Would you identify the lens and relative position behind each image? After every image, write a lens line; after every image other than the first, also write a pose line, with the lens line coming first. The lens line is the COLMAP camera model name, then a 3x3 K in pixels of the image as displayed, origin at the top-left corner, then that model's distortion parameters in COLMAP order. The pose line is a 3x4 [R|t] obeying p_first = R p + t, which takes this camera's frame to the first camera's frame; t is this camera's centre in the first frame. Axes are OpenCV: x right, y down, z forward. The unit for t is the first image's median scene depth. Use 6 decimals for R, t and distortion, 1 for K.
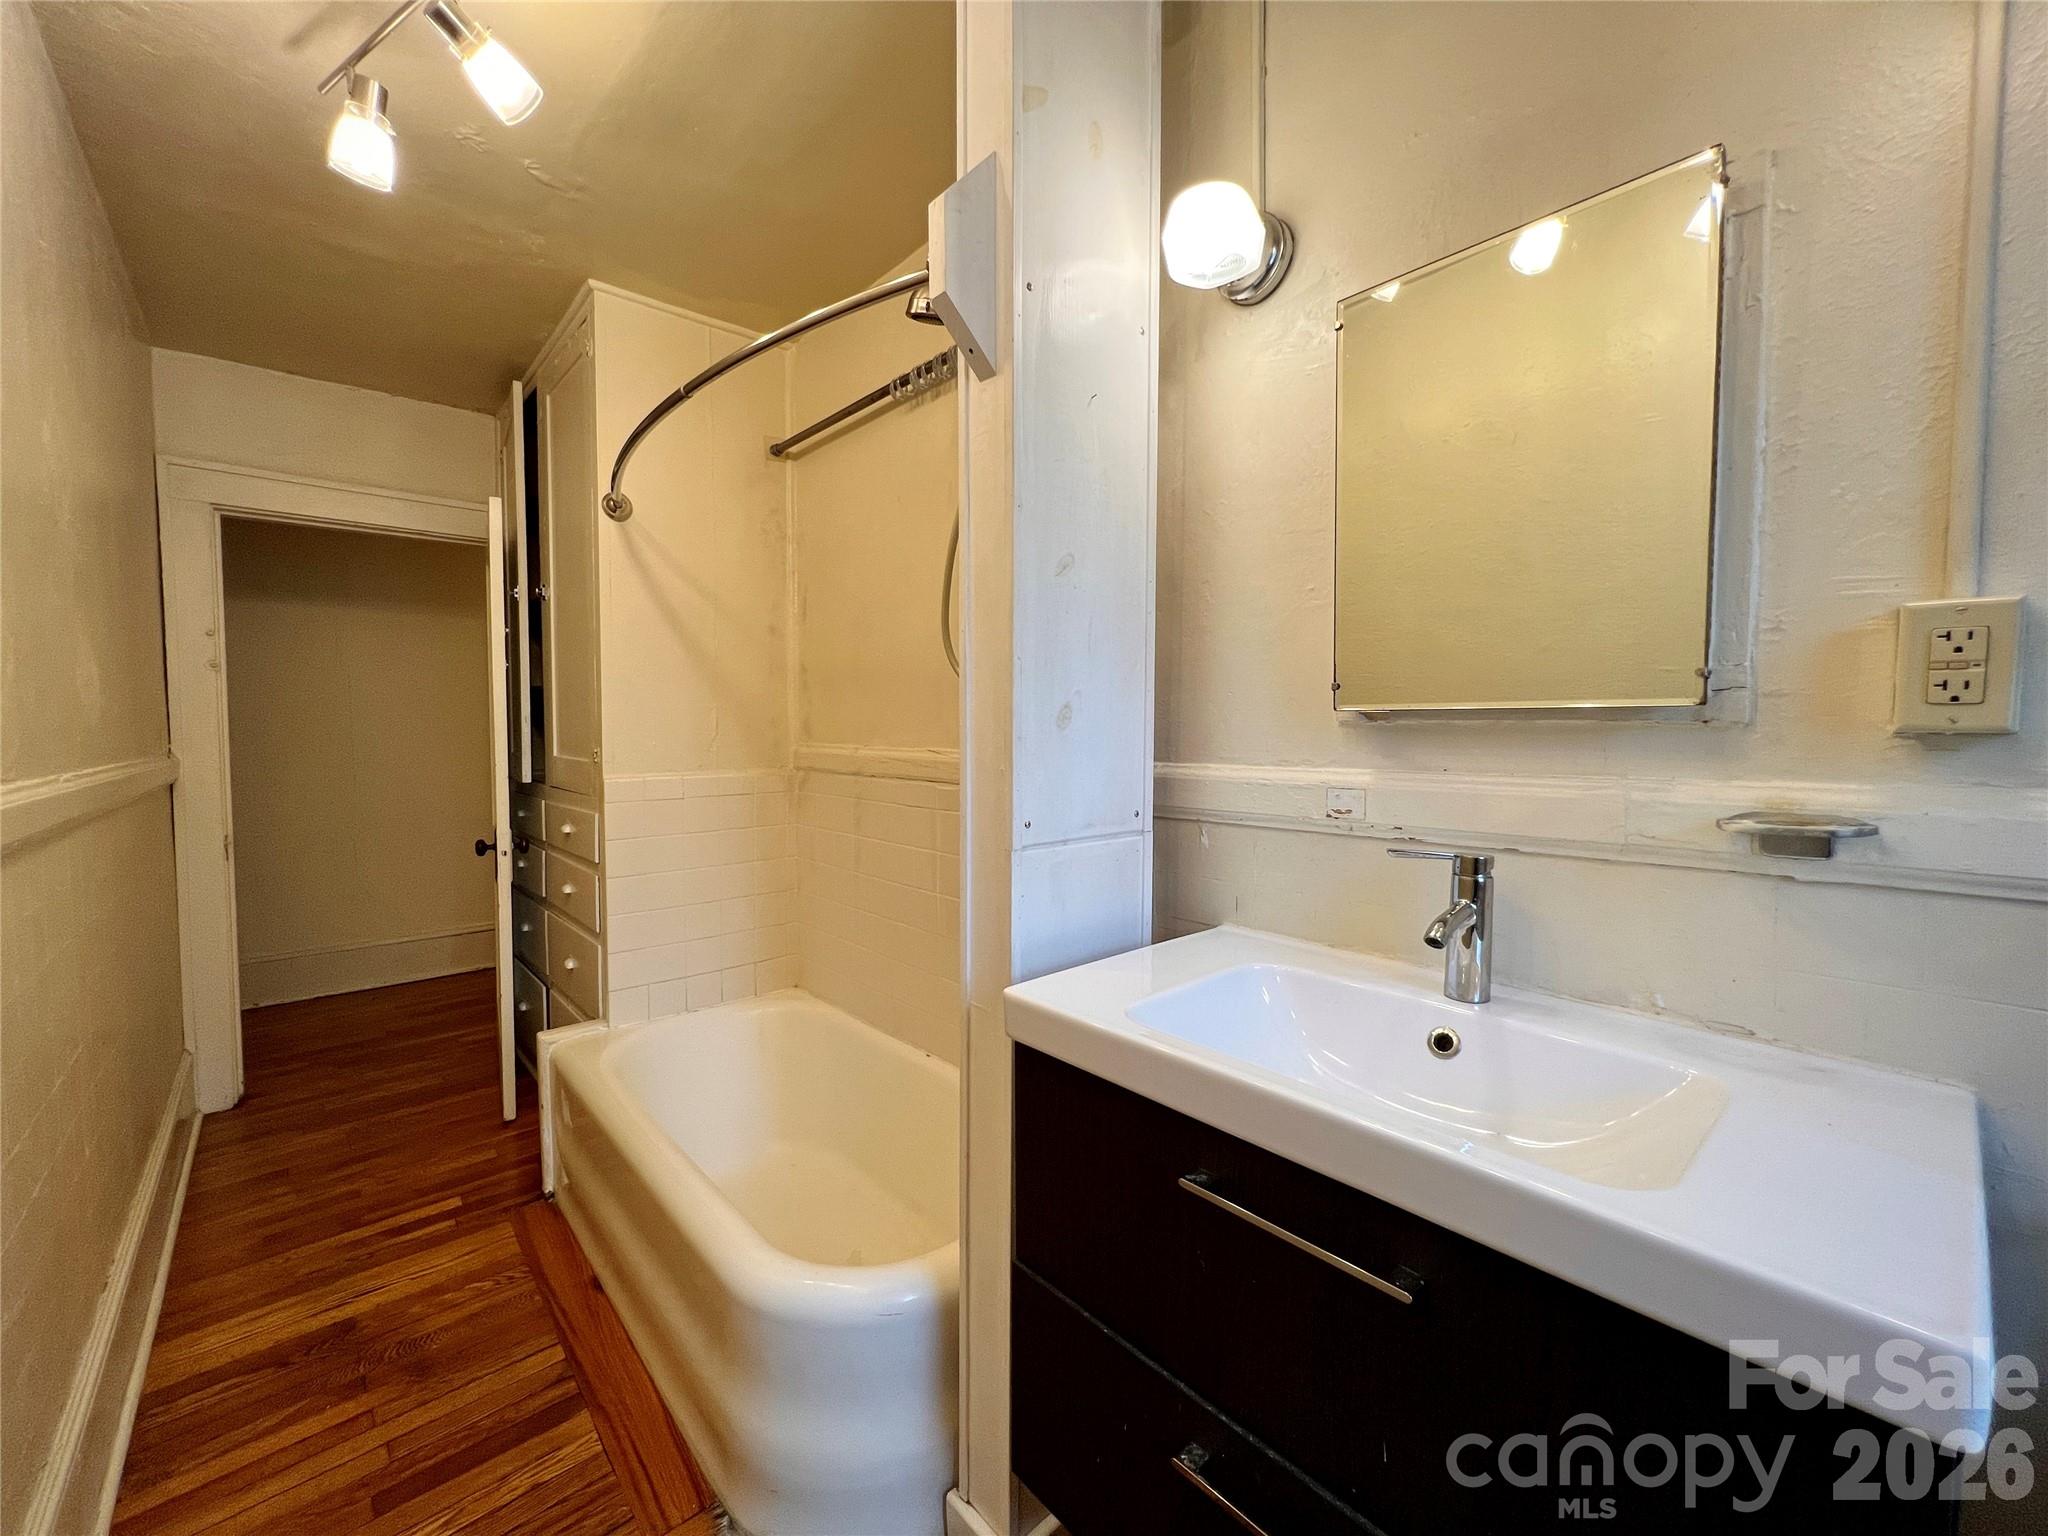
lens RADIAL K [[819.5, 0, 1021.3], [0, 819.5, 767.7], [0, 0, 1]] dist [0.000458, 0.000235]
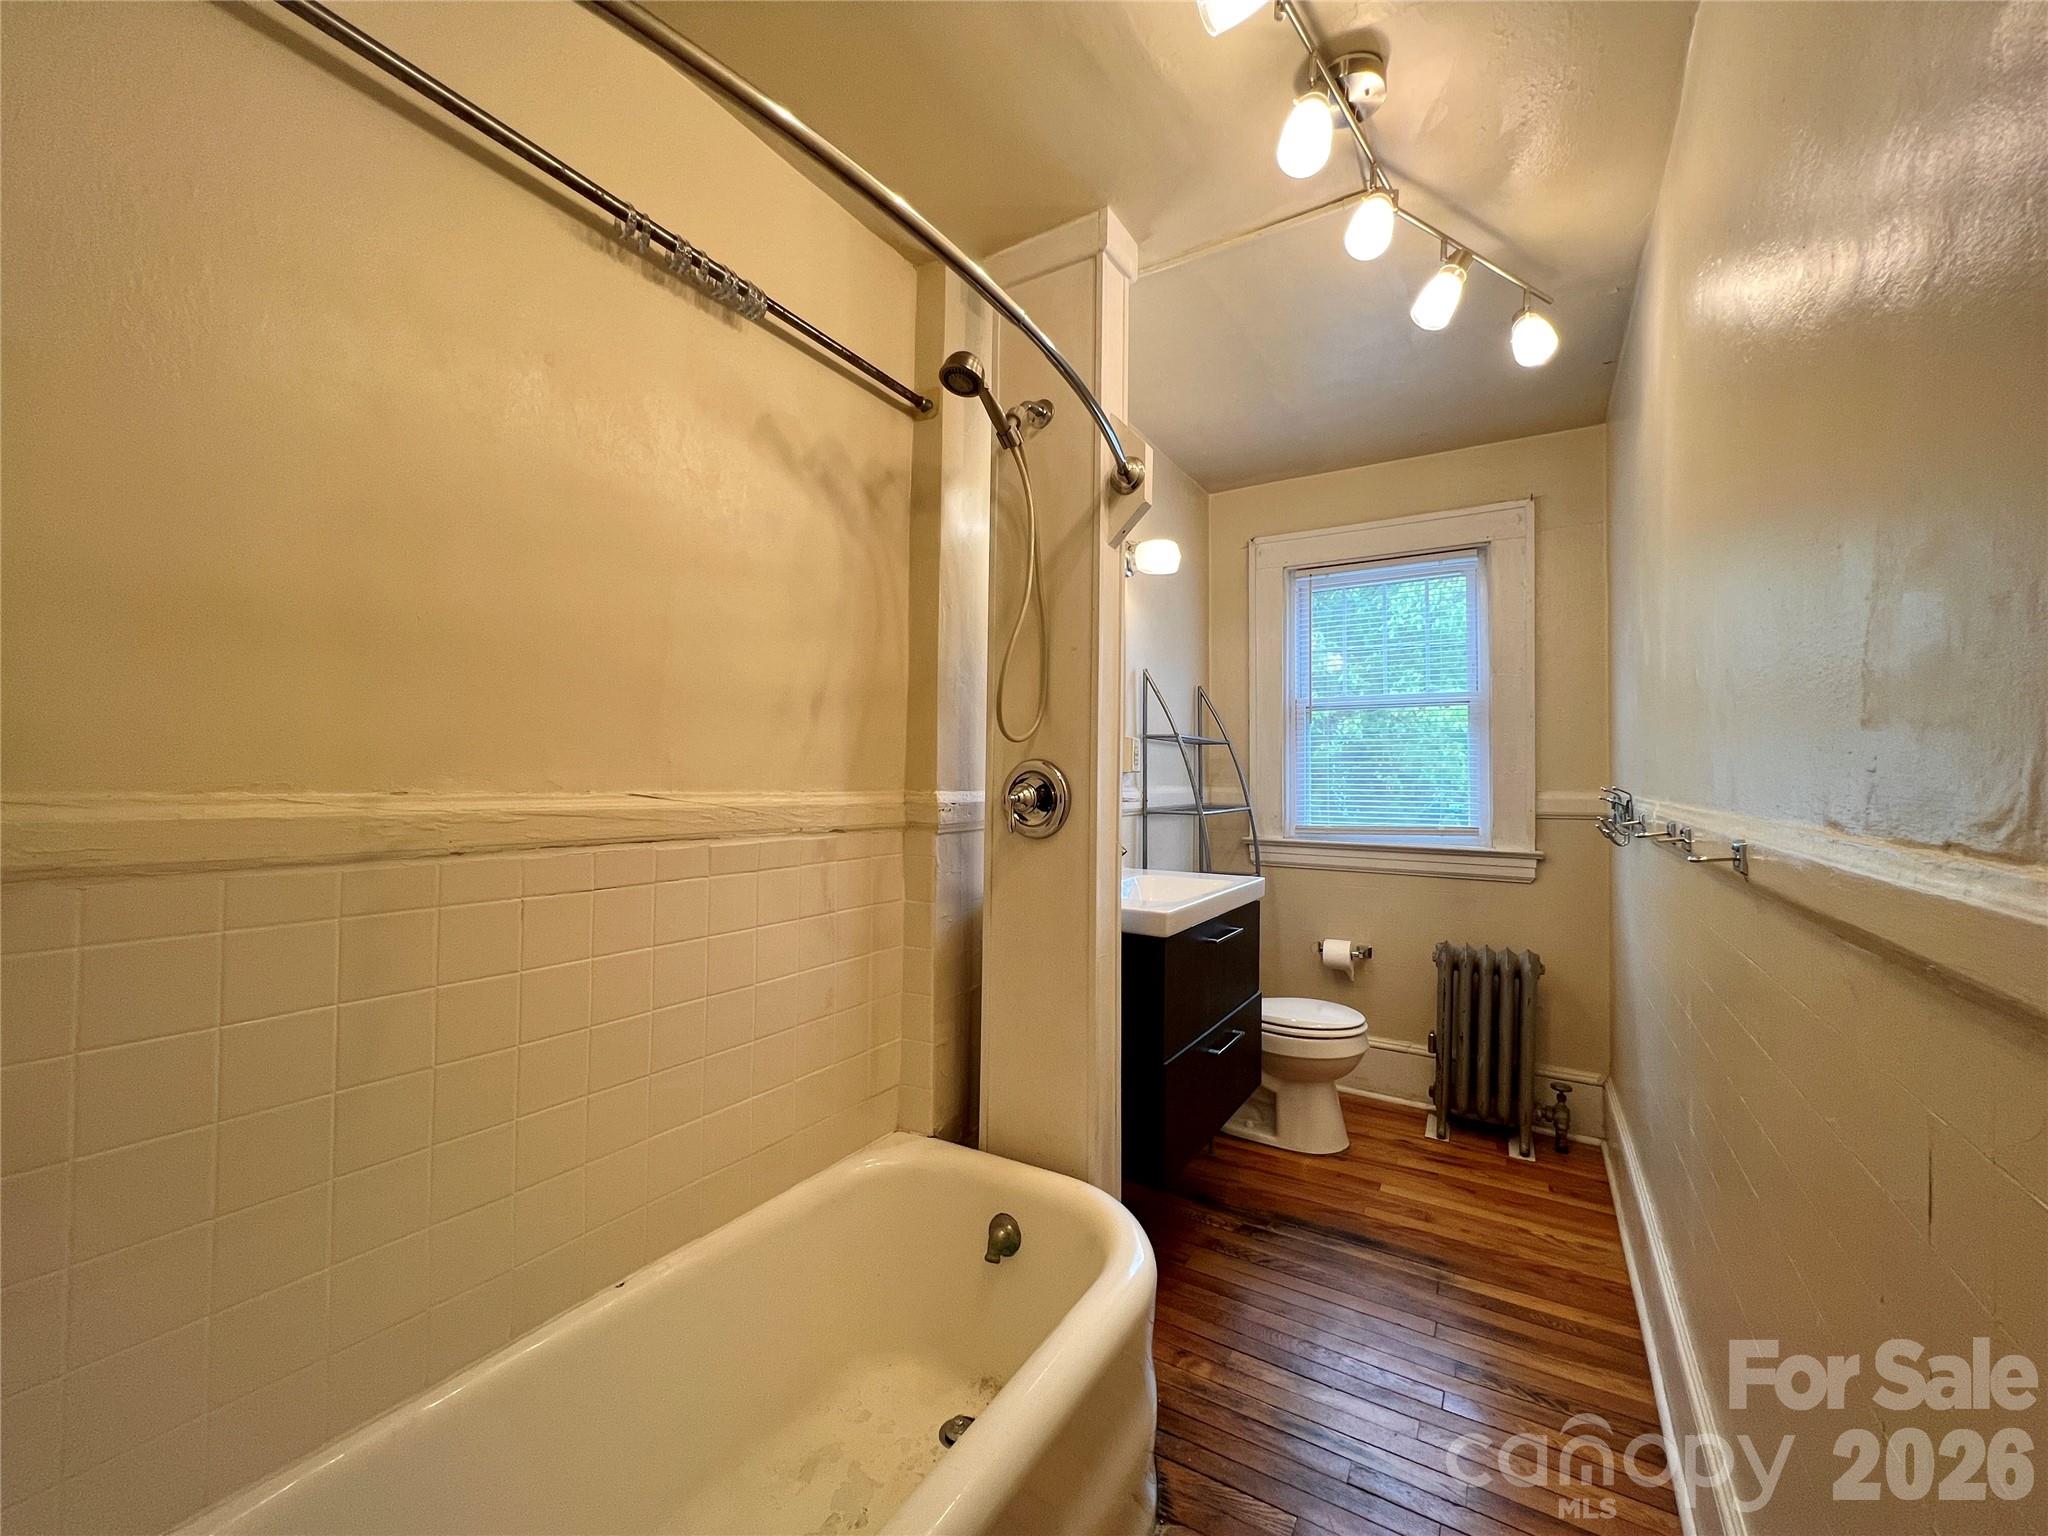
lens RADIAL K [[823.0, 0, 1020.4], [0, 823.0, 765.7], [0, 0, 1]] dist [-0.005065, 0.001567]
pose [[-0.287206, 0.012424, 0.957788, -1.537901], [0.038146, 0.999271, -0.001523, -0.059169], [-0.957109, 0.036098, -0.287470, 1.671033]]
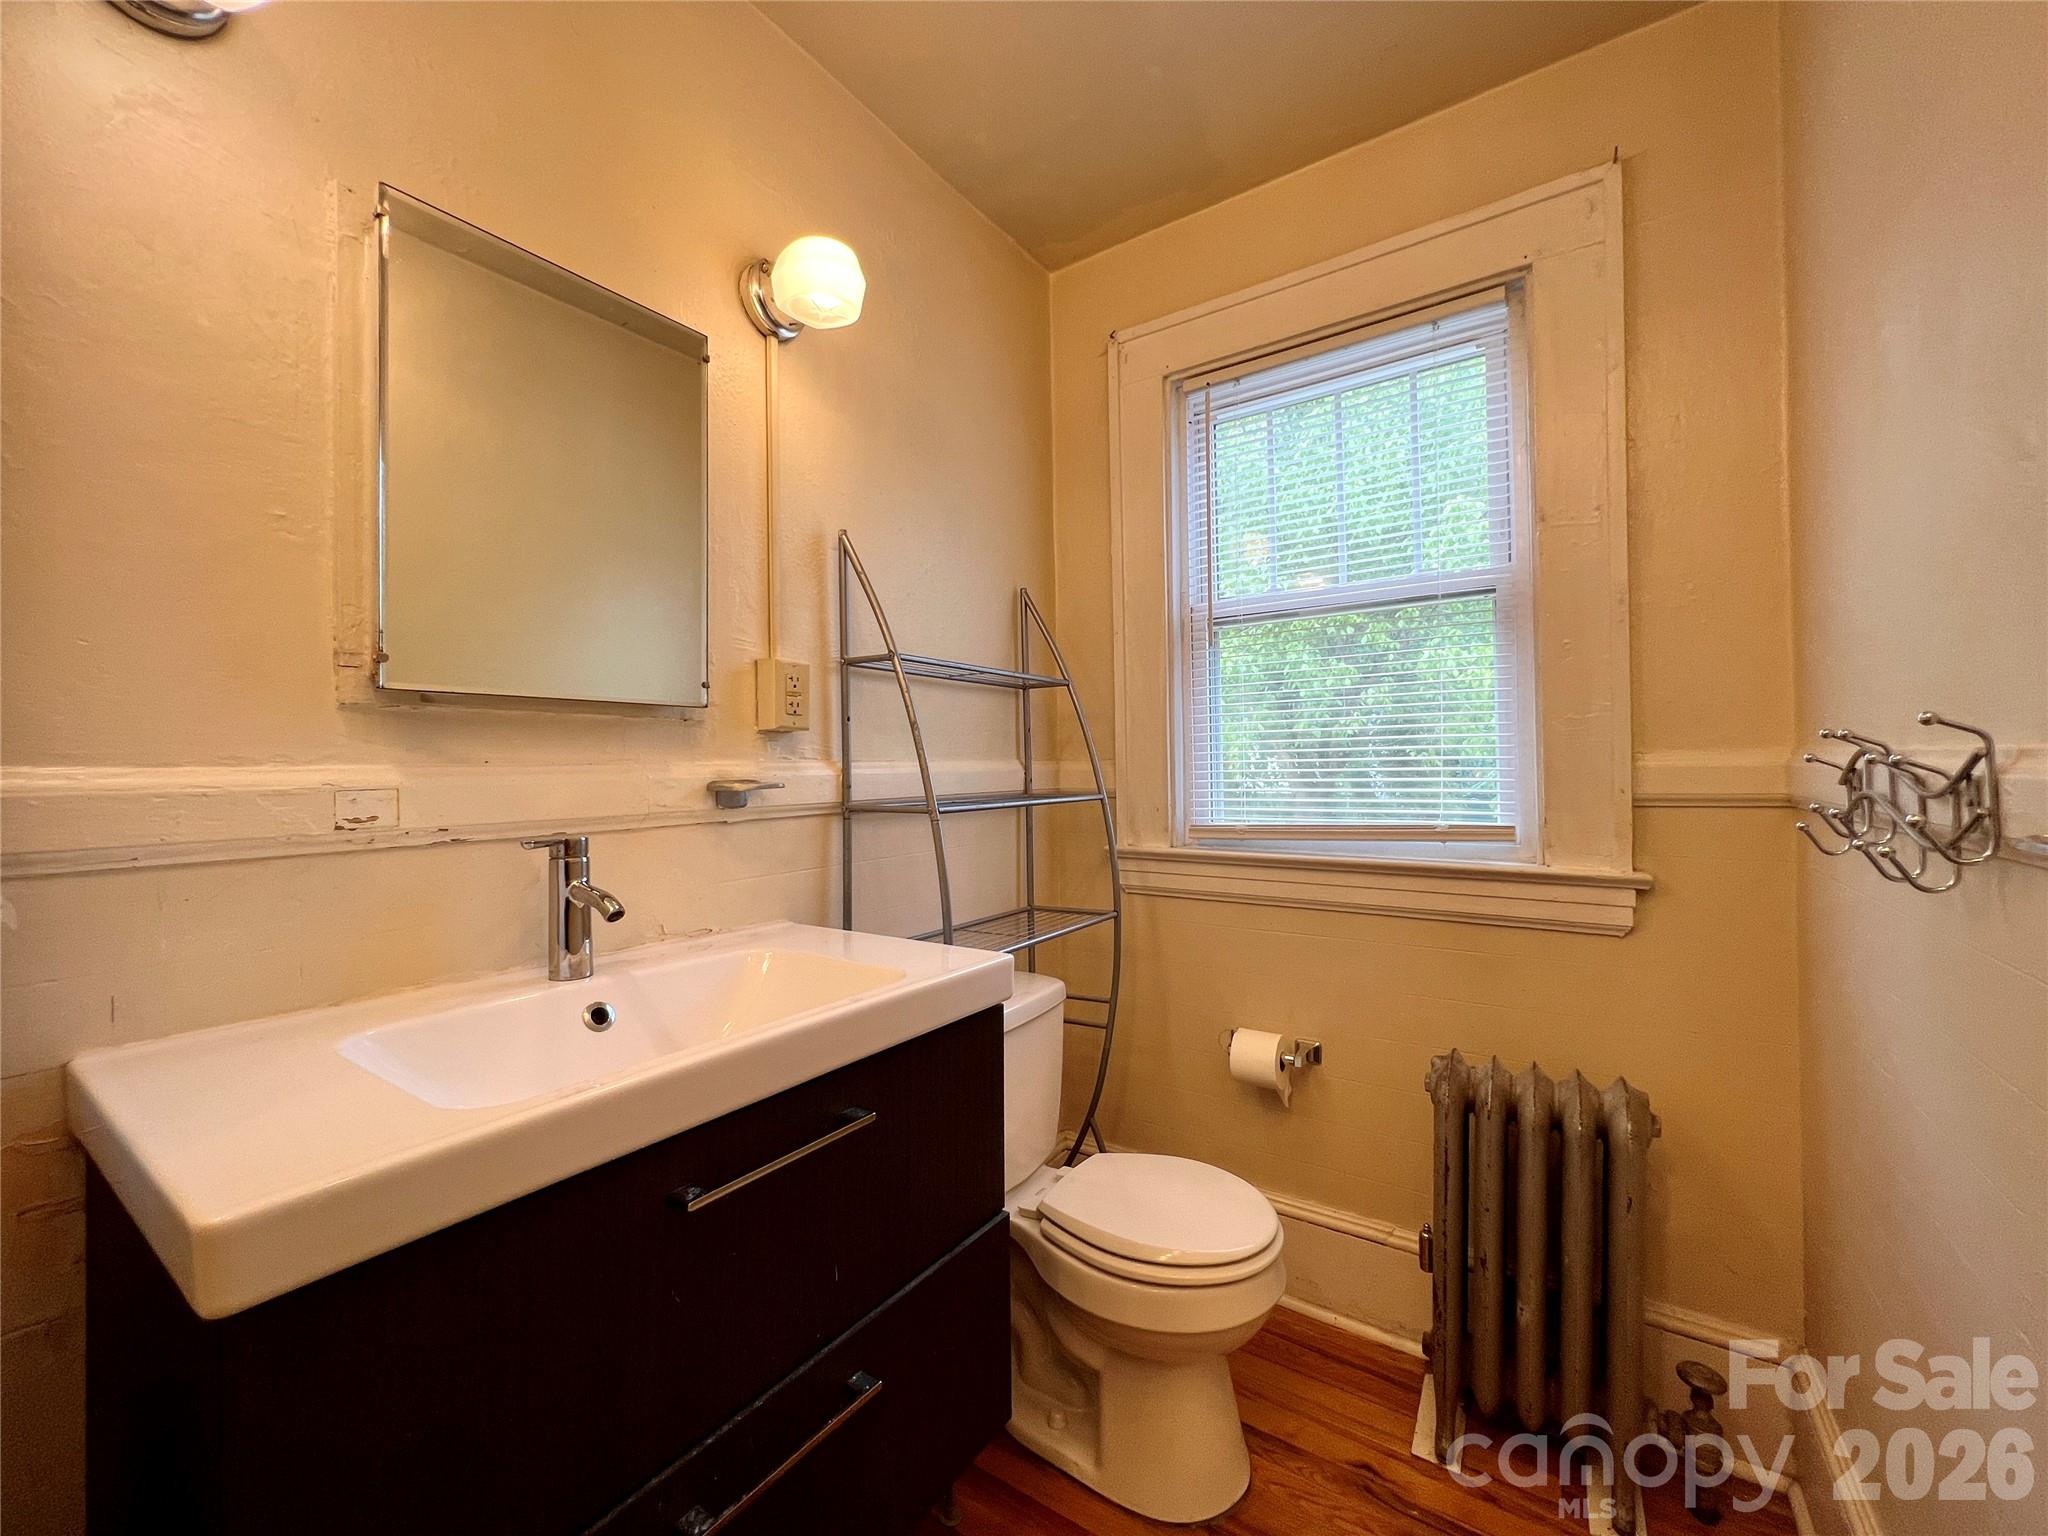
lens RADIAL K [[823.0, 0, 1019.6], [0, 823.0, 767.1], [0, 0, 1]] dist [-0.005065, 0.001567]
pose [[-0.239952, 0.003838, 0.970777, -0.514433], [0.061167, 0.998065, 0.011173, 0.033235], [-0.968856, 0.062060, -0.239723, 0.584315]]
